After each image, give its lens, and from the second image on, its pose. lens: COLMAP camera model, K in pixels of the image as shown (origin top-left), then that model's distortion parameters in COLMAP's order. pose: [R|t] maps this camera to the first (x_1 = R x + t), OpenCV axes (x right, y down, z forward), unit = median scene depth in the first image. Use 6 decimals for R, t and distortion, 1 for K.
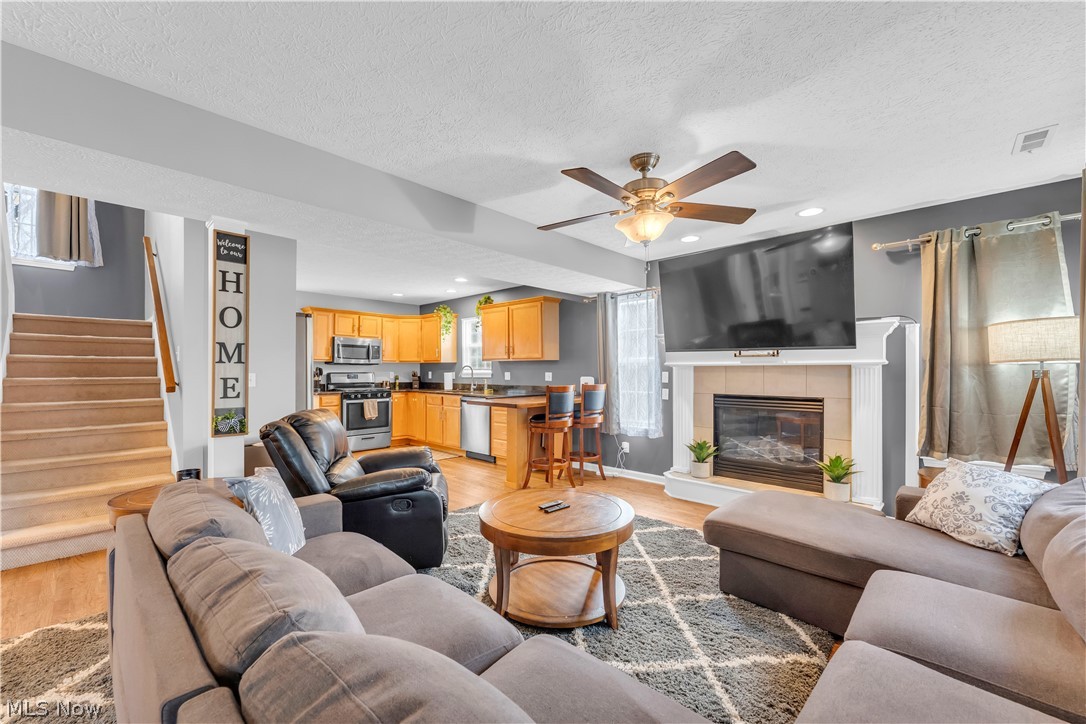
lens RADIAL K [[441.8, 0, 539.7], [0, 441.8, 370.5], [0, 0, 1]] dist [0.000504, -0.000646]
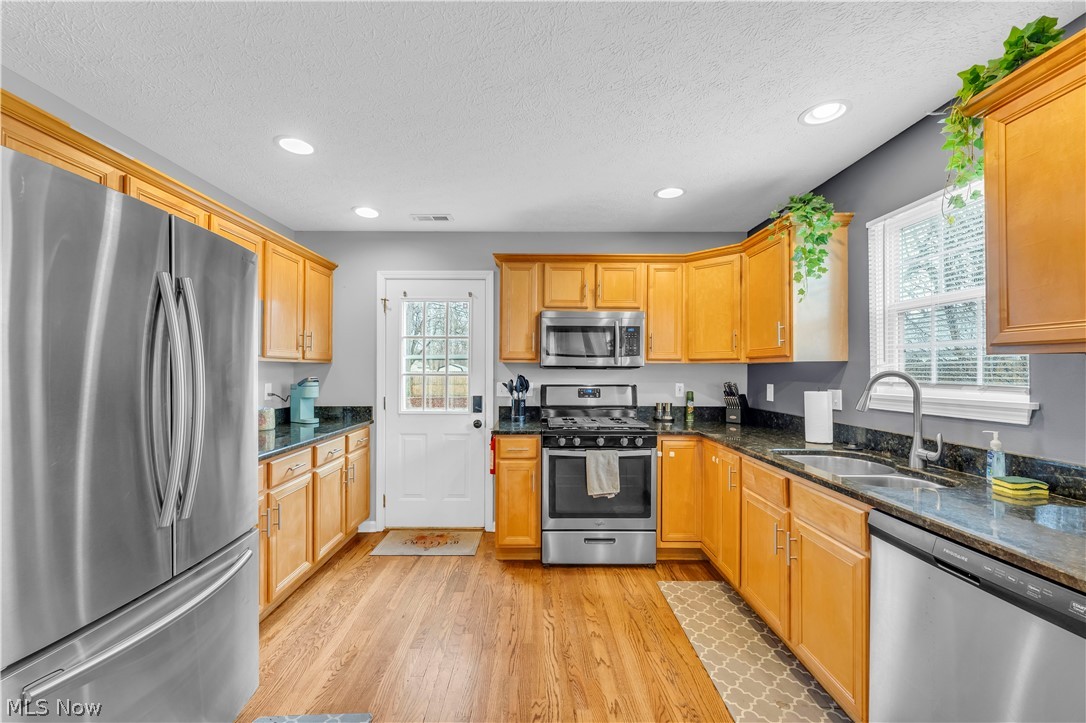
lens RADIAL K [[441.8, 0, 533.6], [0, 441.8, 369.3], [0, 0, 1]] dist [0.000504, -0.000646]
pose [[0.688487, 0.001362, -0.725247, -0.117674], [-0.002335, 0.999997, -0.000339, -0.012375], [0.725245, 0.001927, 0.688489, 0.642168]]
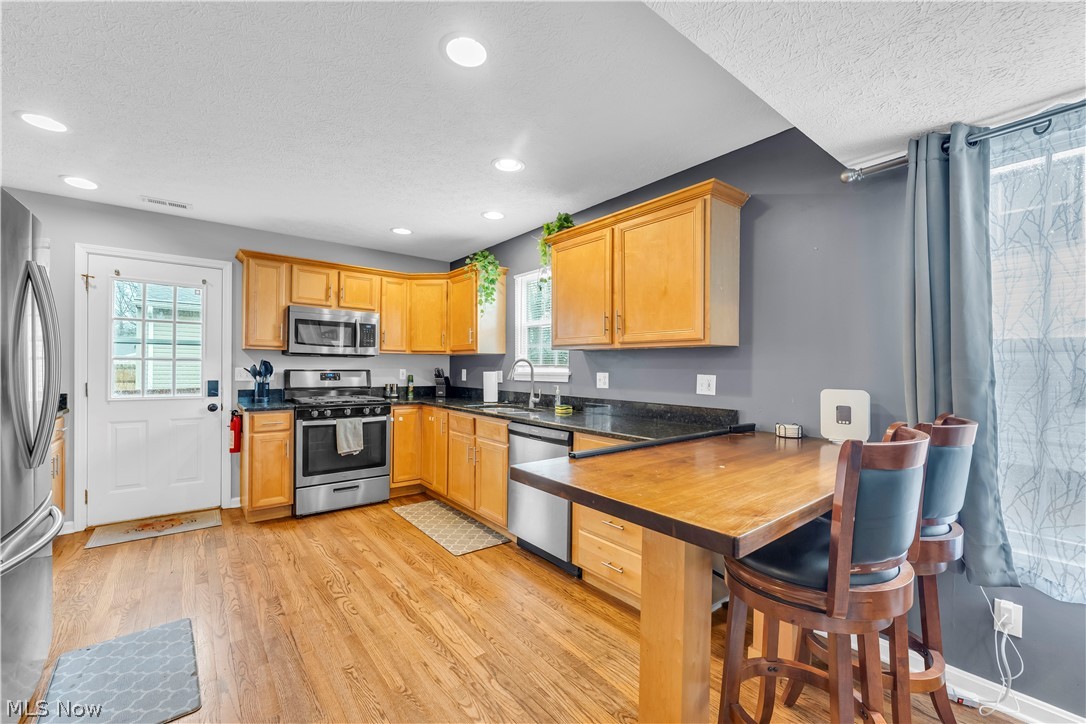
lens RADIAL K [[441.8, 0, 538.5], [0, 441.8, 371.9], [0, 0, 1]] dist [0.000504, -0.000646]
pose [[0.989789, 0.011974, -0.142034, -0.069545], [-0.010681, 0.999894, 0.009860, -0.001284], [0.142137, -0.008242, 0.989813, 0.474050]]
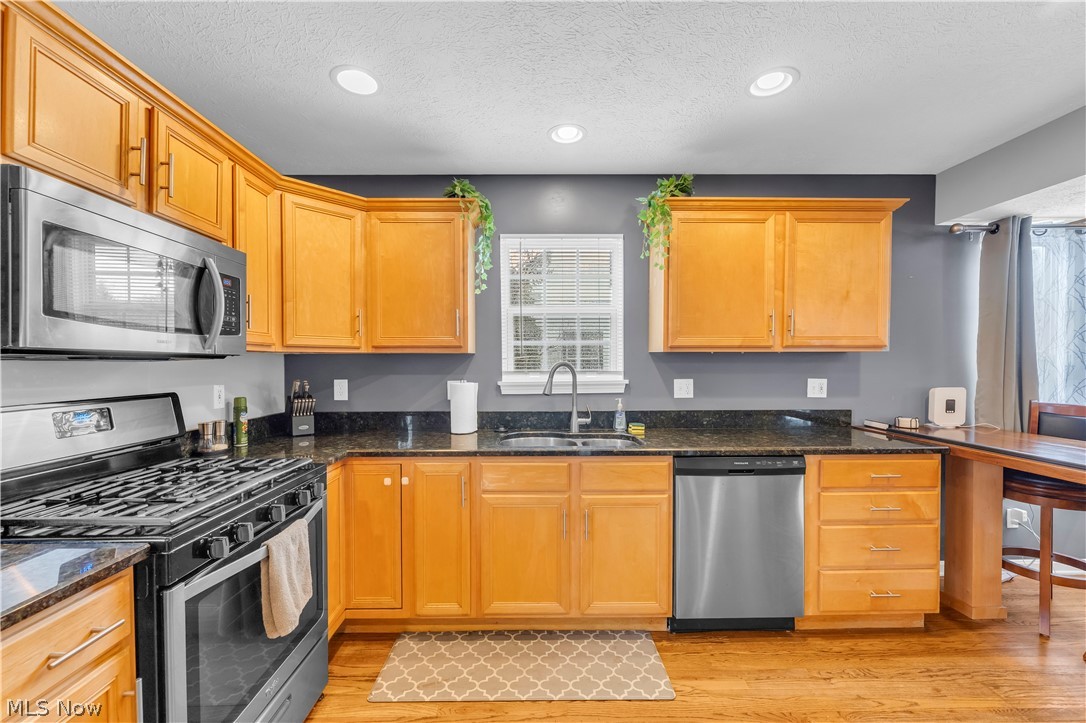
lens RADIAL K [[441.8, 0, 543.9], [0, 441.8, 370.2], [0, 0, 1]] dist [0.000504, -0.000646]
pose [[0.716161, -0.013030, 0.697814, -0.427698], [0.003053, 0.999875, 0.015537, -0.010972], [-0.697929, -0.008997, 0.716111, 0.750783]]
